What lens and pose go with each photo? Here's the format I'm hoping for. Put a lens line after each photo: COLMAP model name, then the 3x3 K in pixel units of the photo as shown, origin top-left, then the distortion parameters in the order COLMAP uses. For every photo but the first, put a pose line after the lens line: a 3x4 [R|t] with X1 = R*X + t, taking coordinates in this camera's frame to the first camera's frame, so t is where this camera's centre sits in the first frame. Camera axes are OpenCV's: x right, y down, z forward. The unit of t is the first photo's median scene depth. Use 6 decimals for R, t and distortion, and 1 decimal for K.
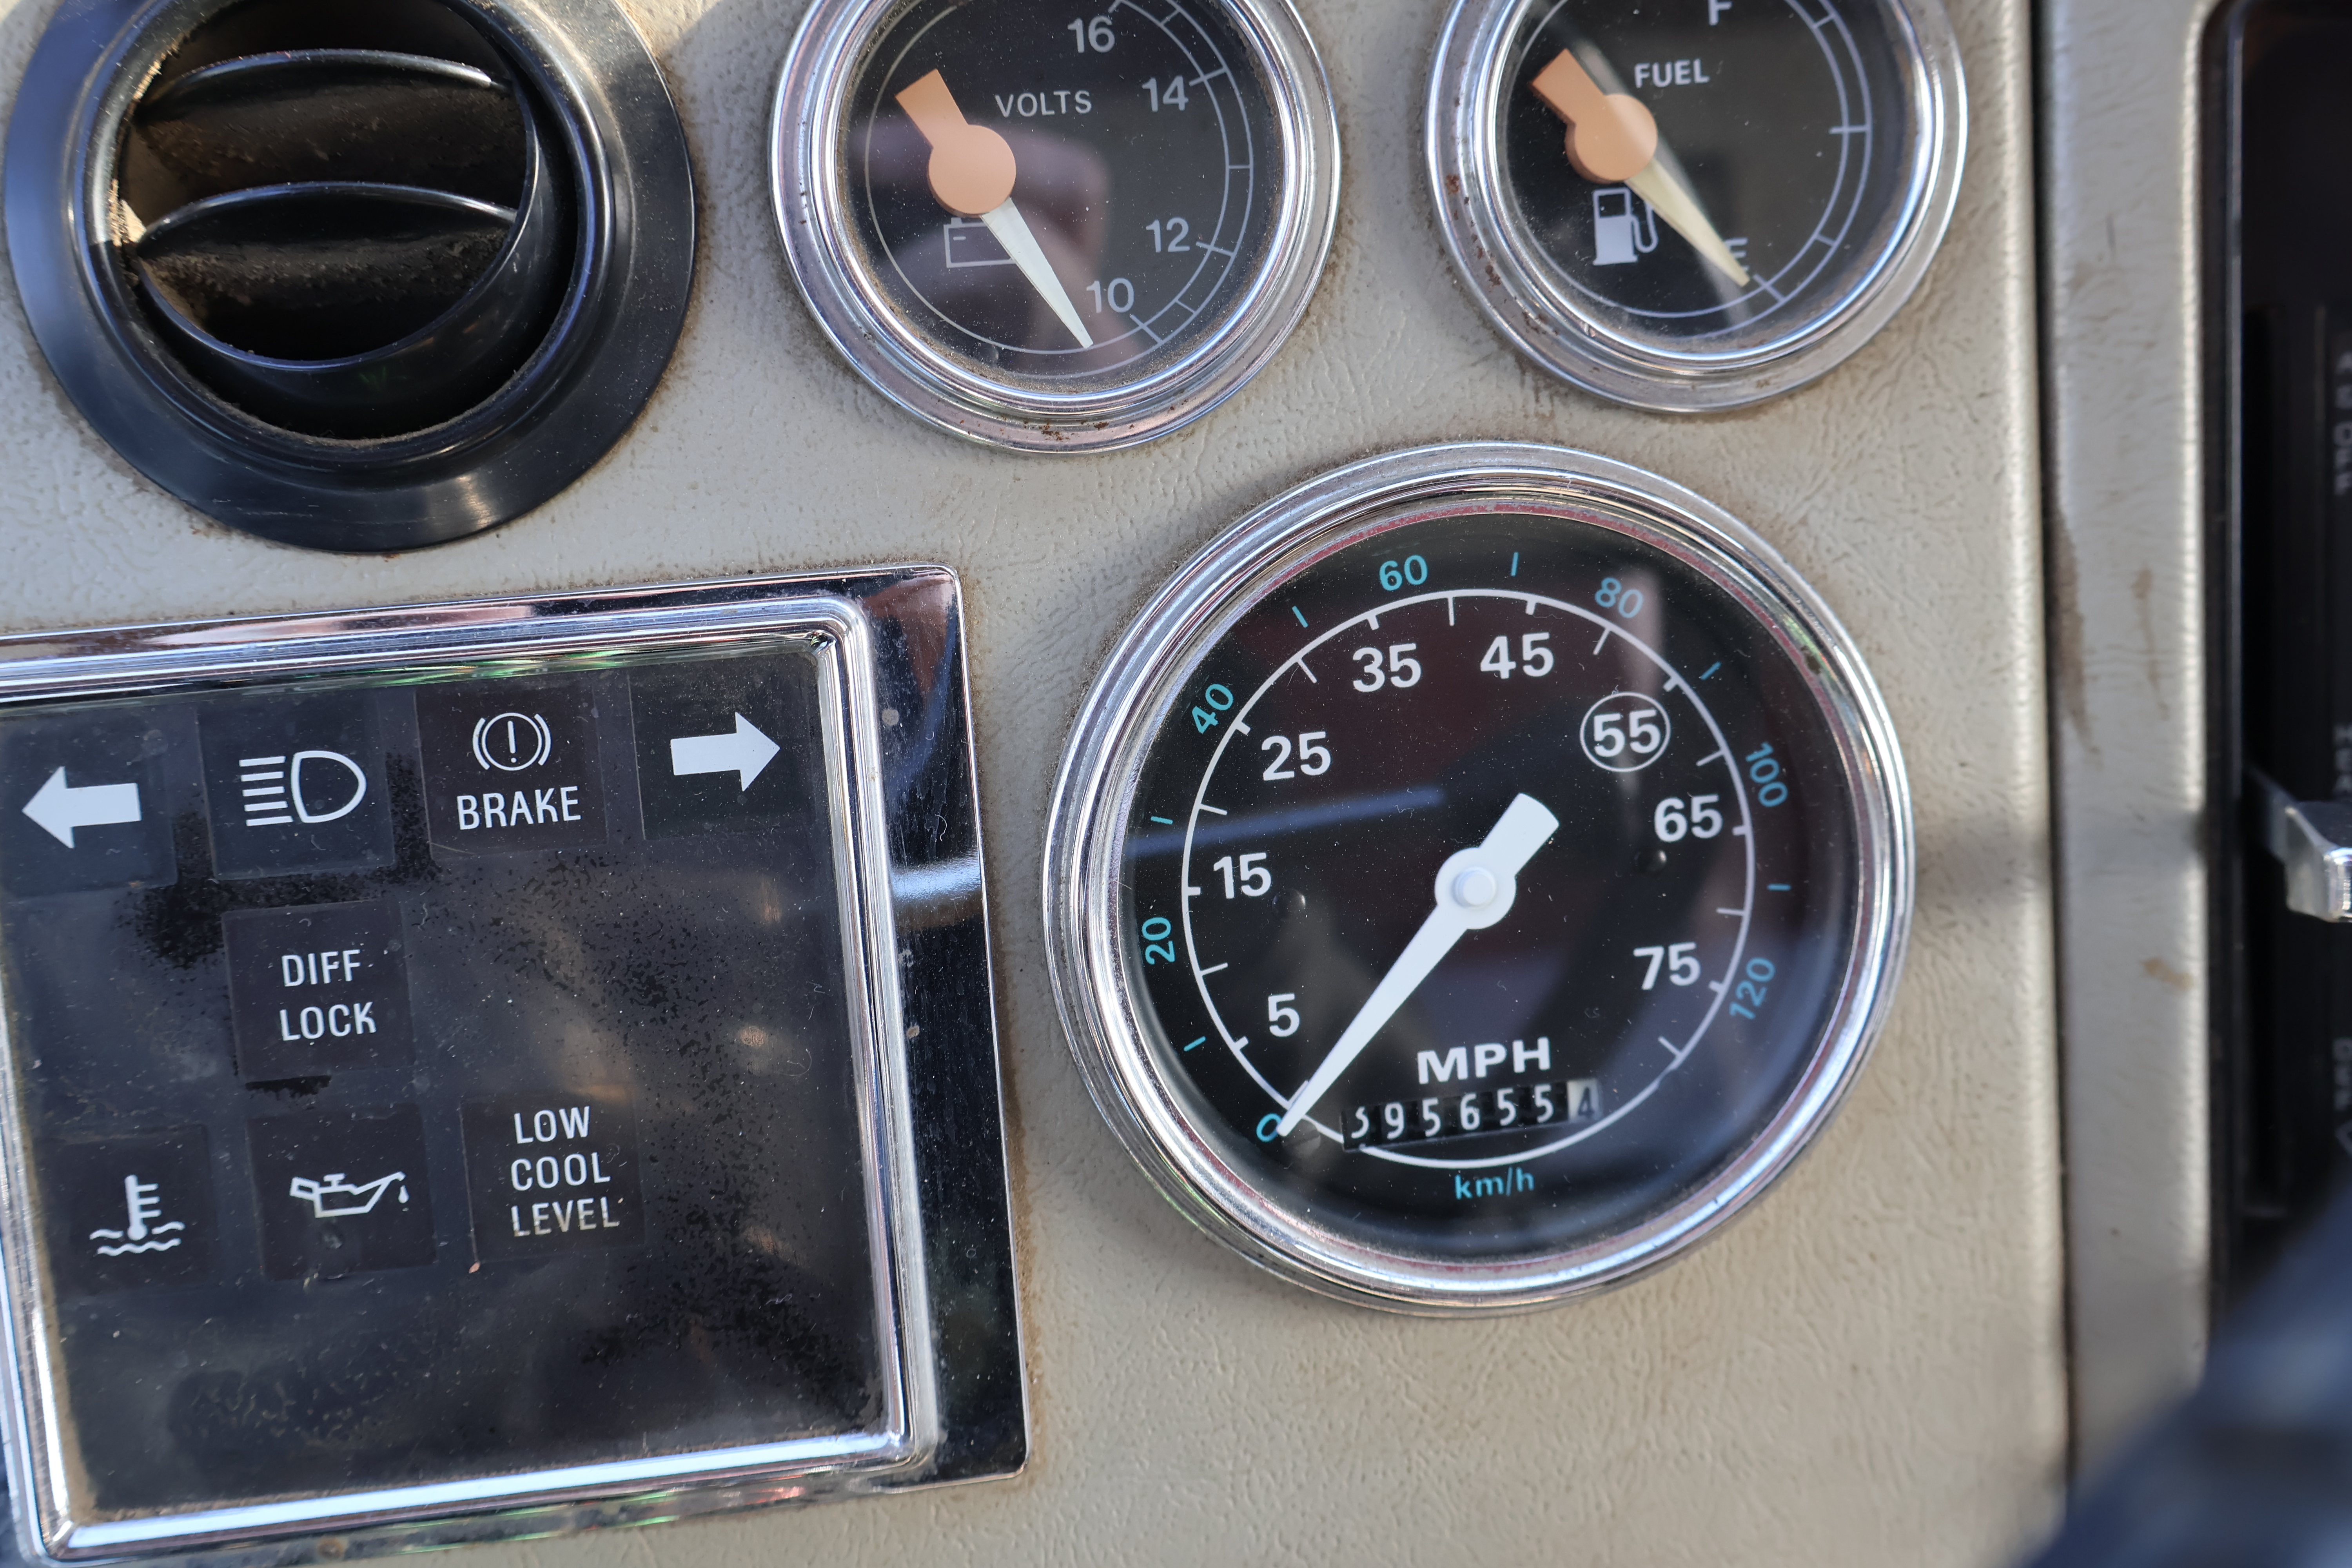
lens RADIAL K [[2825.3, 0, 1176.0], [0, 2825.3, 784.0], [0, 0, 1]] dist [0.018051, -0.003430]
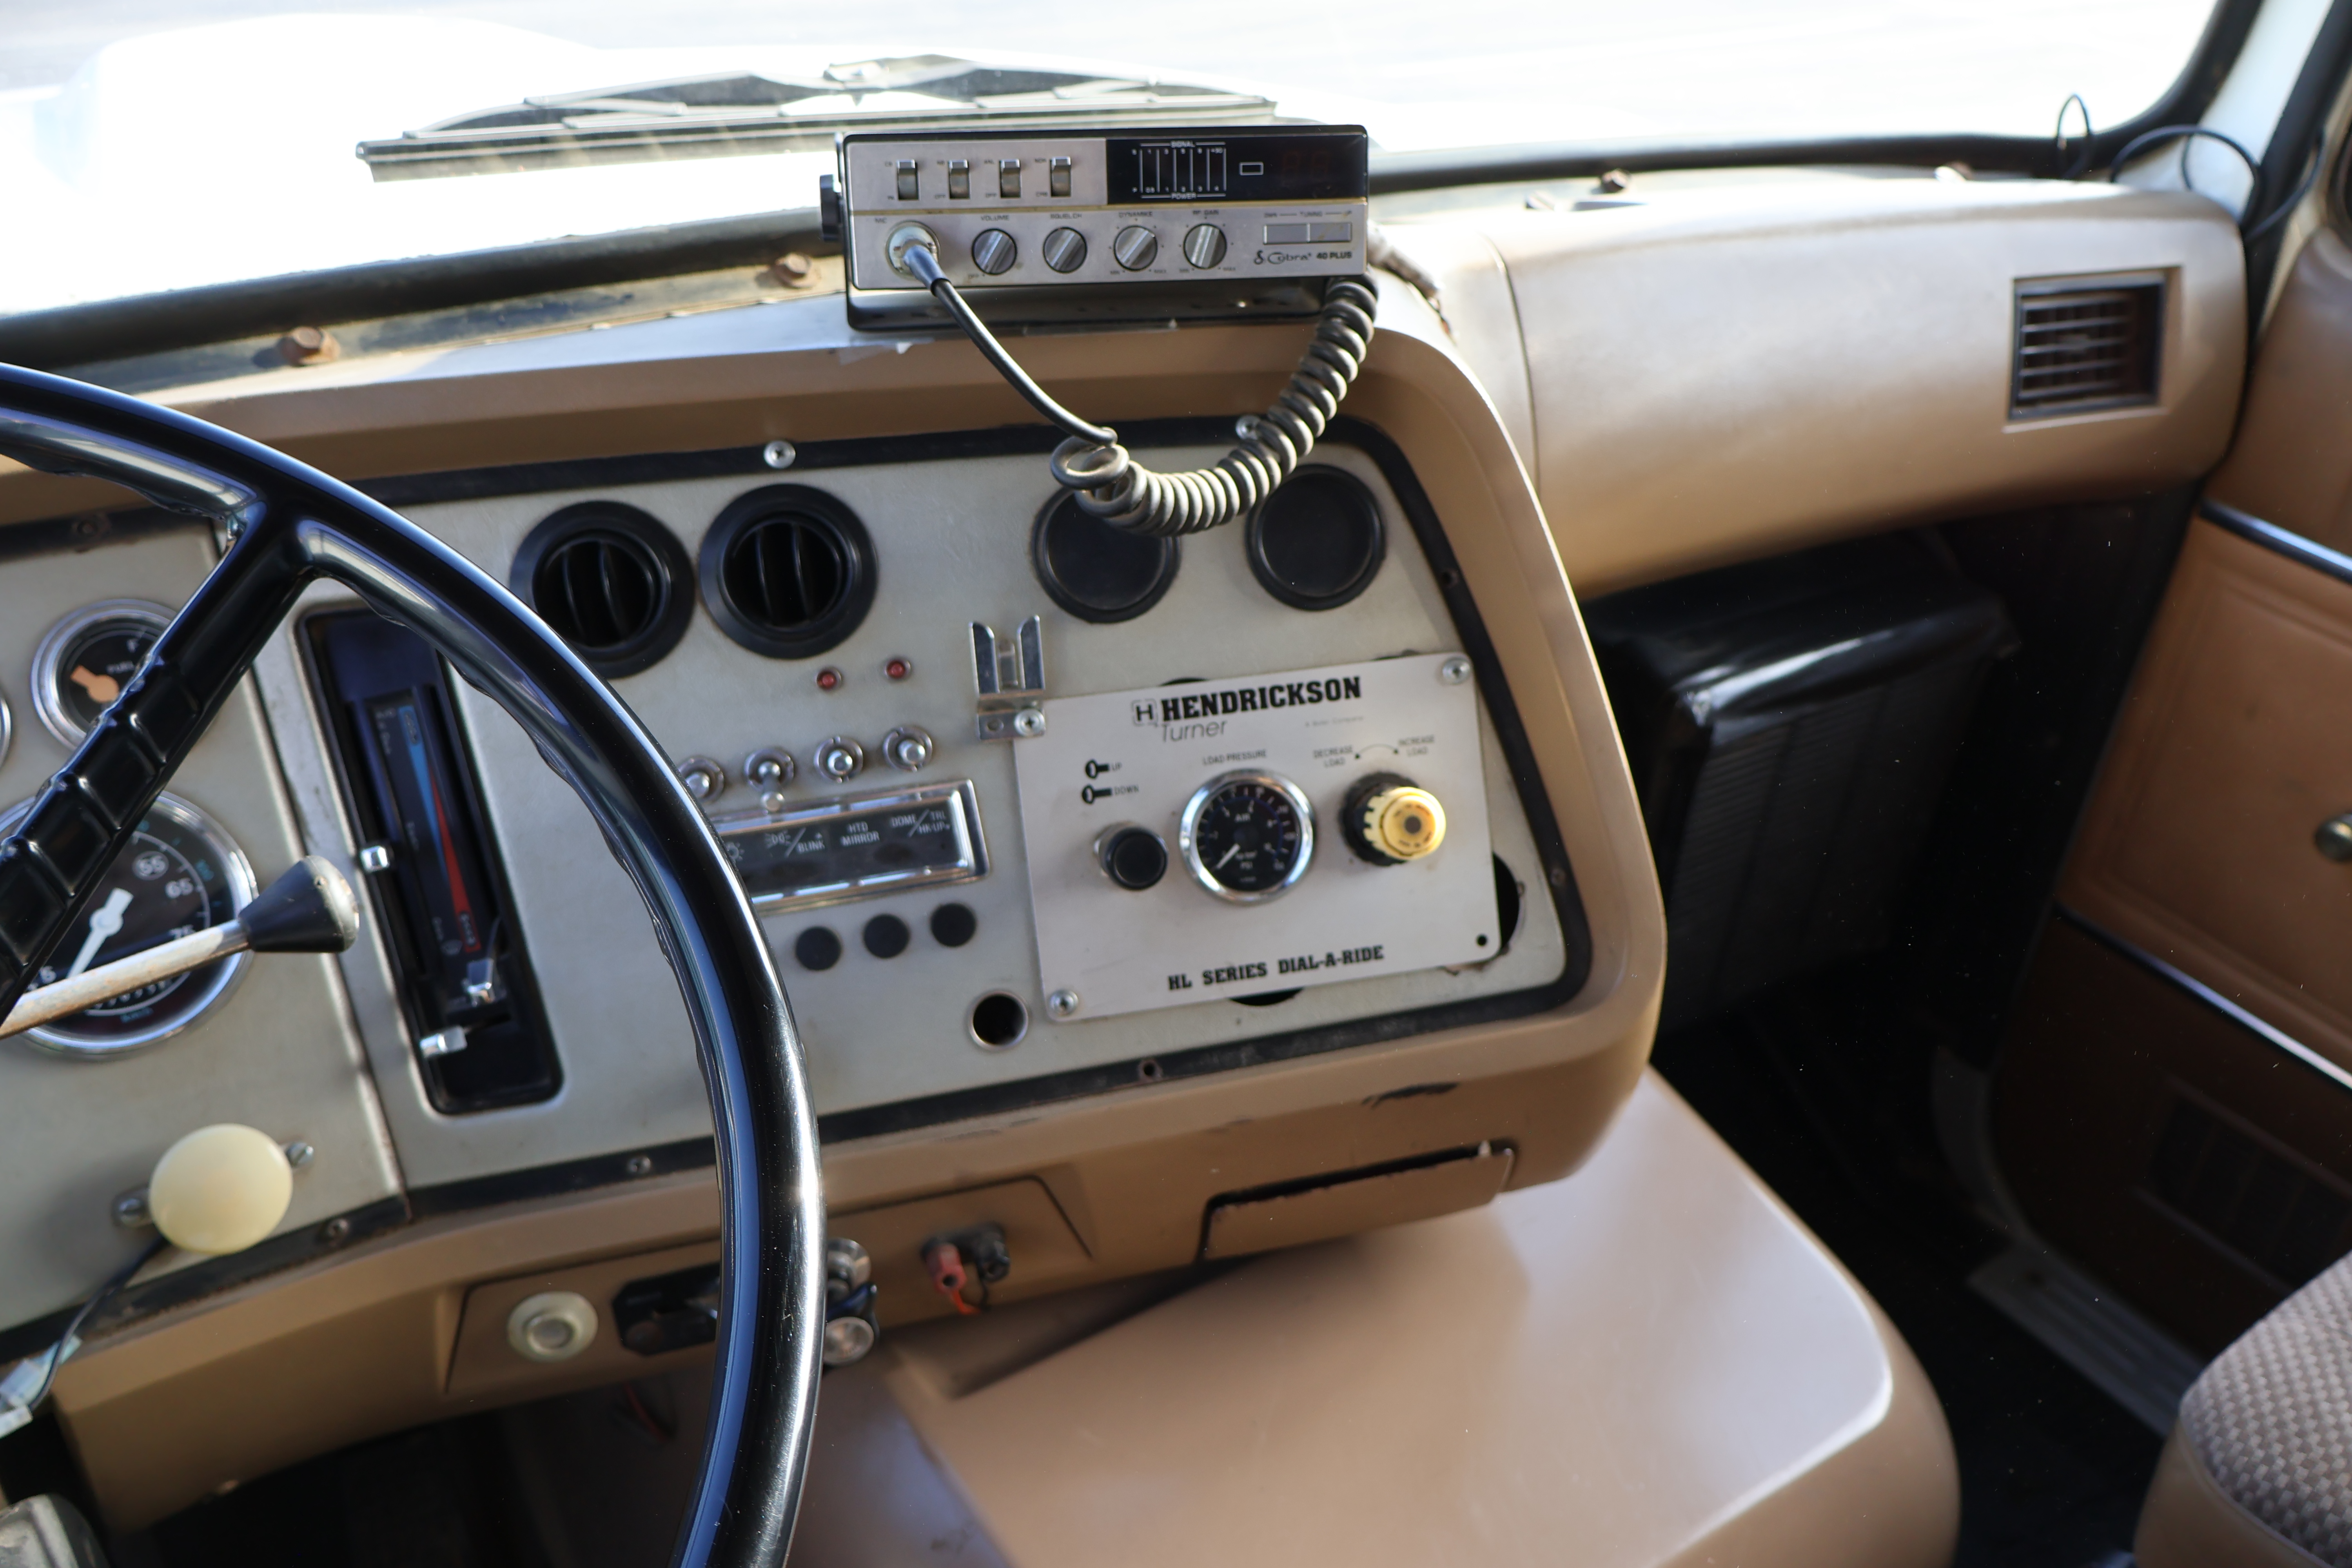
lens RADIAL K [[1951.7, 0, 1154.9], [0, 1951.7, 781.6], [0, 0, 1]] dist [0.002489, -0.002012]
pose [[0.911639, -0.191107, 0.363856, 0.418076], [0.238033, 0.967228, -0.088375, 0.364989], [-0.335043, 0.167176, 0.927253, -1.489341]]
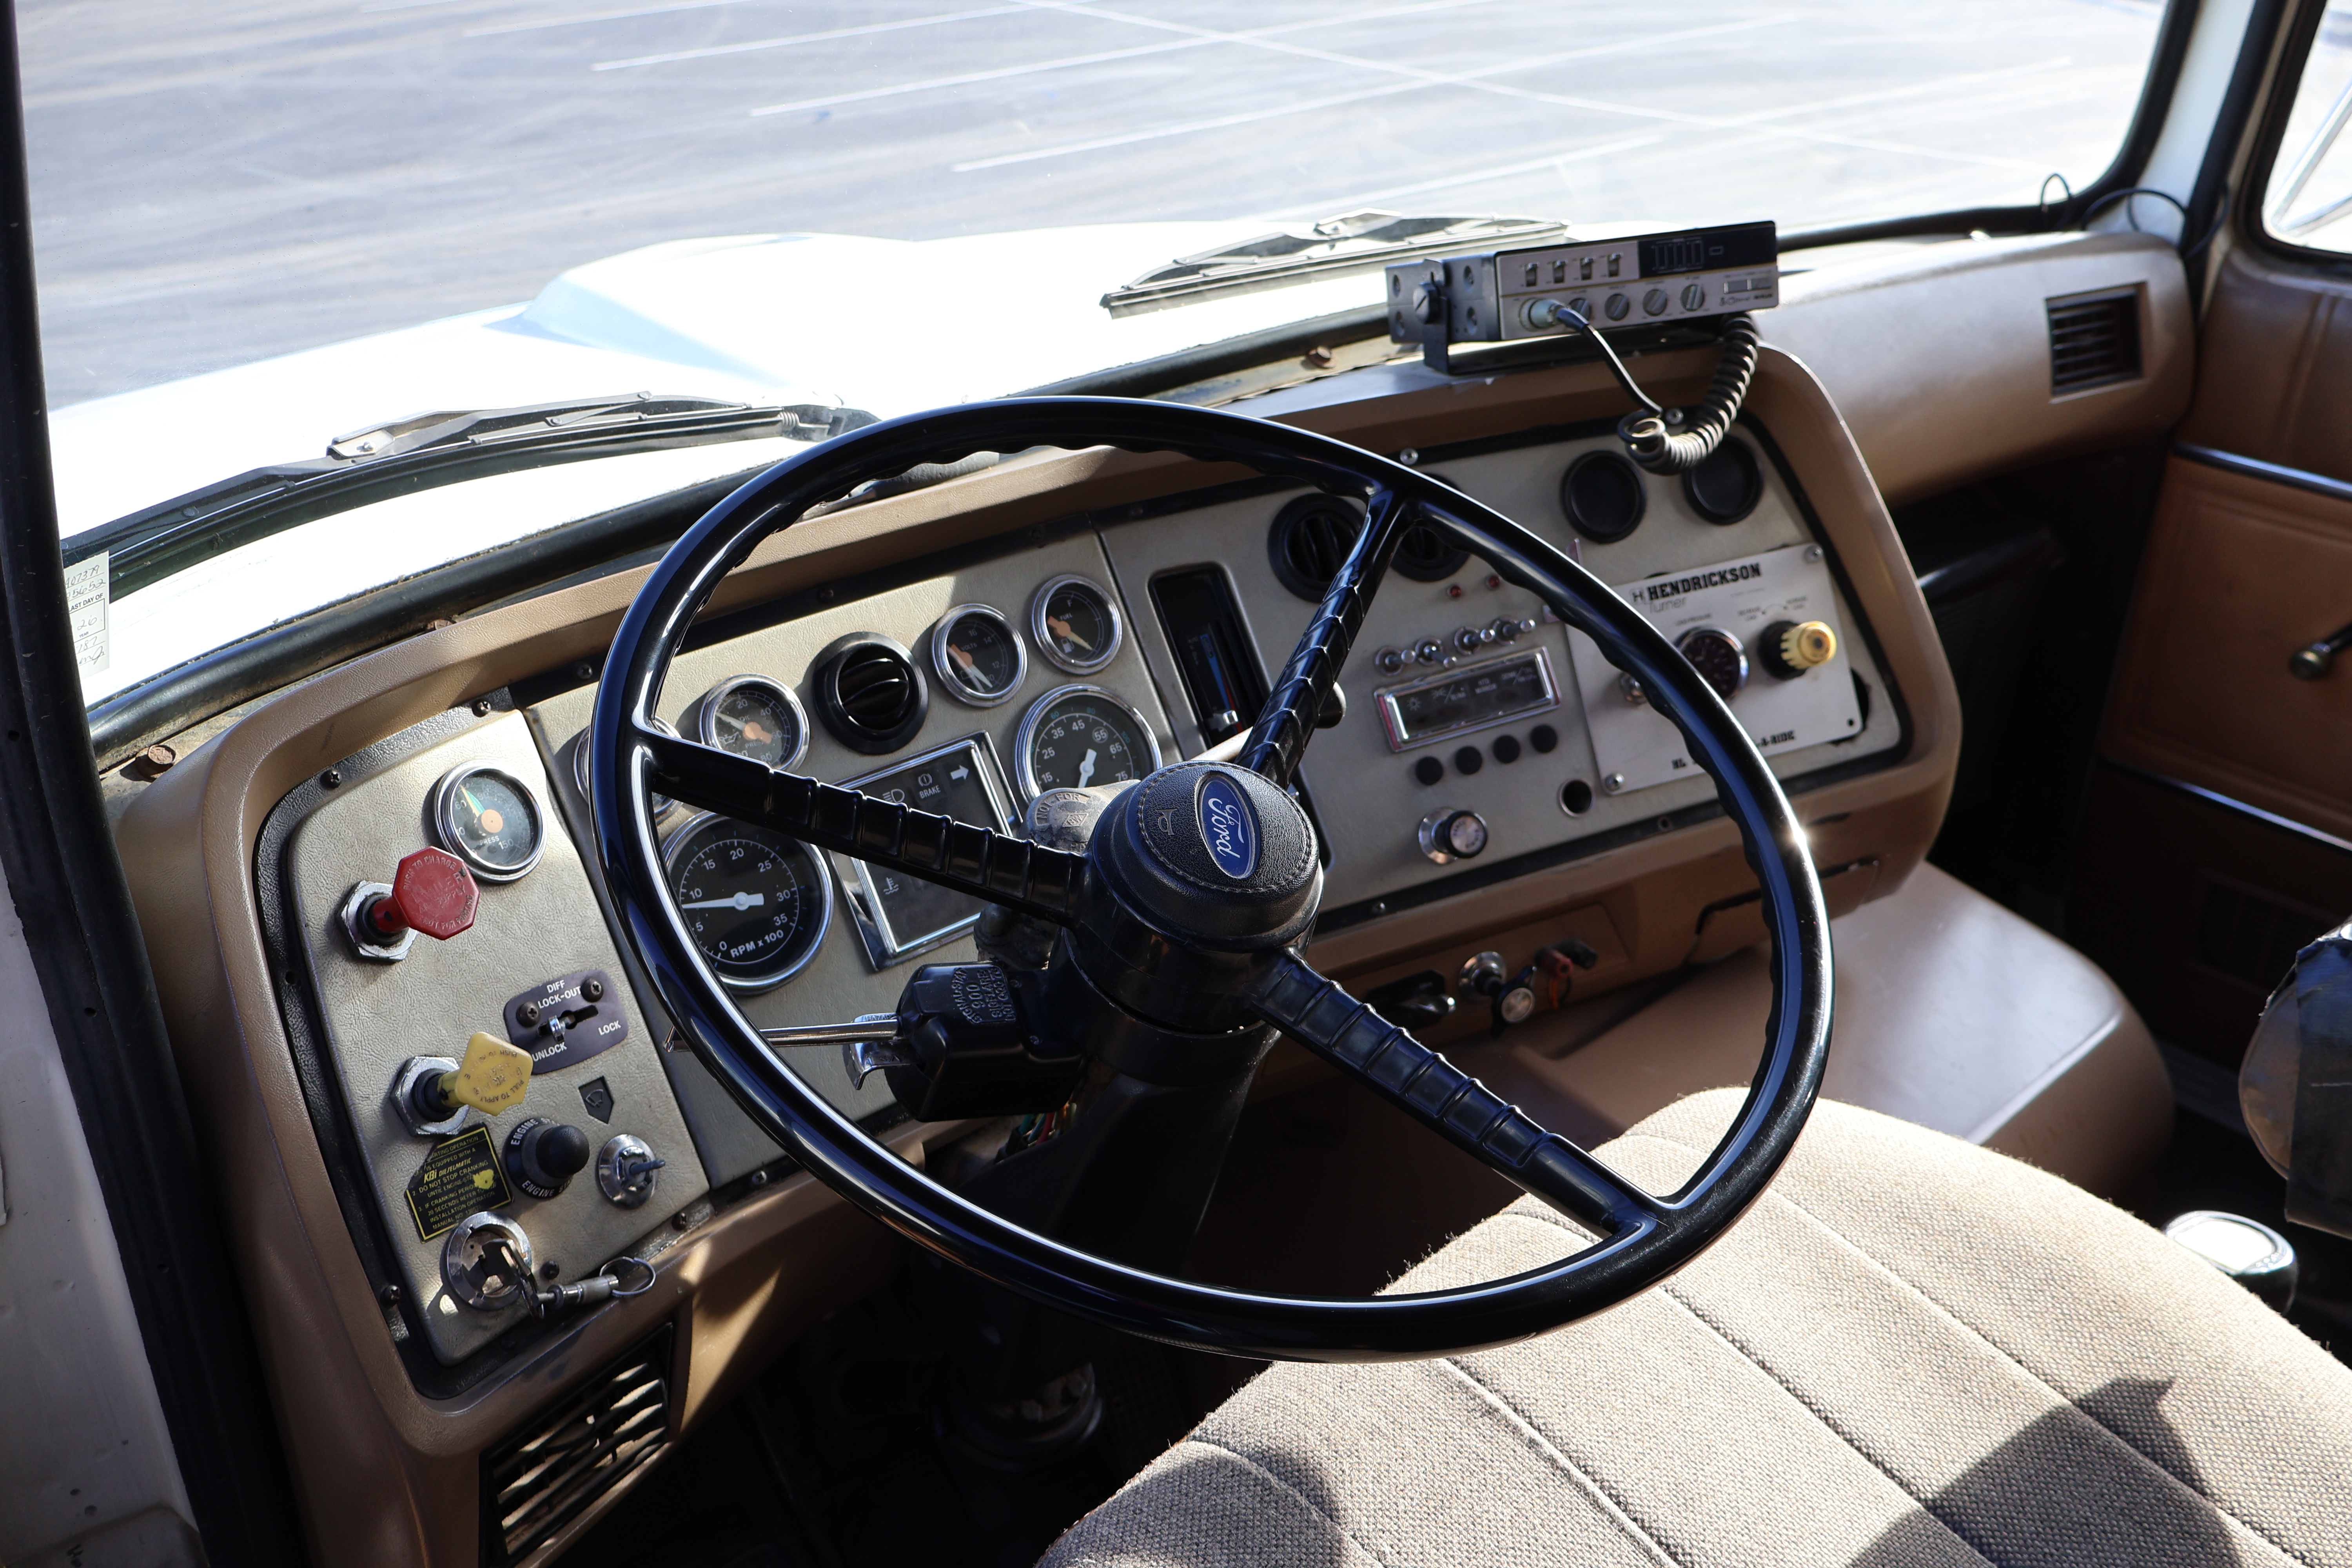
lens RADIAL K [[1977.7, 0, 1159.3], [0, 1977.7, 786.8], [0, 0, 1]] dist [0.001001, 0.004259]
pose [[0.851716, -0.263629, 0.452858, -1.446181], [0.359124, 0.923016, -0.138096, 0.622492], [-0.381589, 0.280251, 0.880823, -2.258620]]
